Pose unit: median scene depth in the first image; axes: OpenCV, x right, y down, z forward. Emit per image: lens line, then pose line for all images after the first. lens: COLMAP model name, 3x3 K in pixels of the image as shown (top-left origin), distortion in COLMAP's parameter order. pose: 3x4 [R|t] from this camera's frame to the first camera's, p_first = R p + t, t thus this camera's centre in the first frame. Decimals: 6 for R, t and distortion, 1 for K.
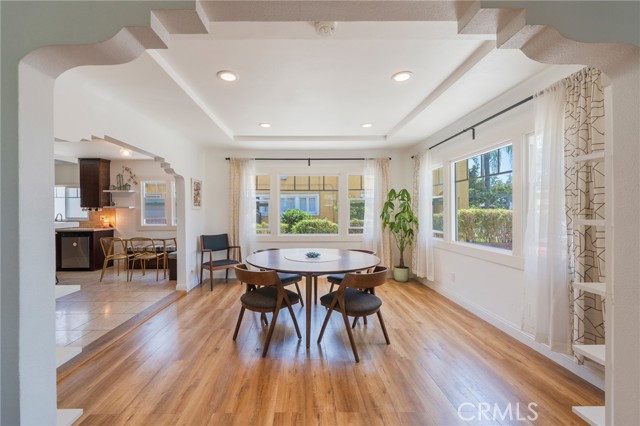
lens RADIAL K [[284.0, 0, 313.2], [0, 284.0, 216.8], [0, 0, 1]] dist [-0.005435, -0.000446]
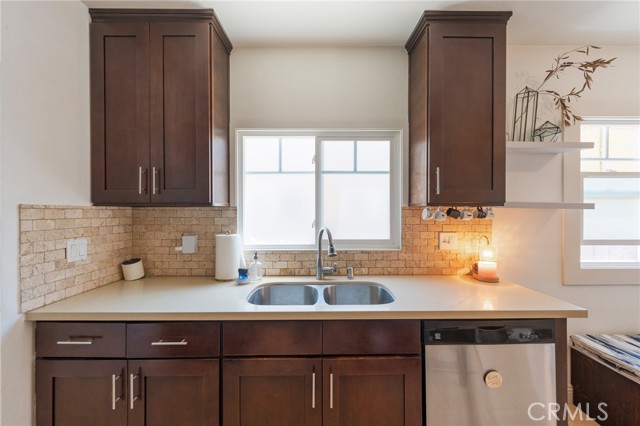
lens RADIAL K [[257.8, 0, 307.8], [0, 257.8, 210.3], [0, 0, 1]] dist [0.003984, -0.000041]
pose [[0.999982, 0.001444, 0.005900, -0.903034], [-0.001381, 0.999941, -0.010747, -0.025618], [-0.005915, 0.010739, 0.999925, 0.740805]]
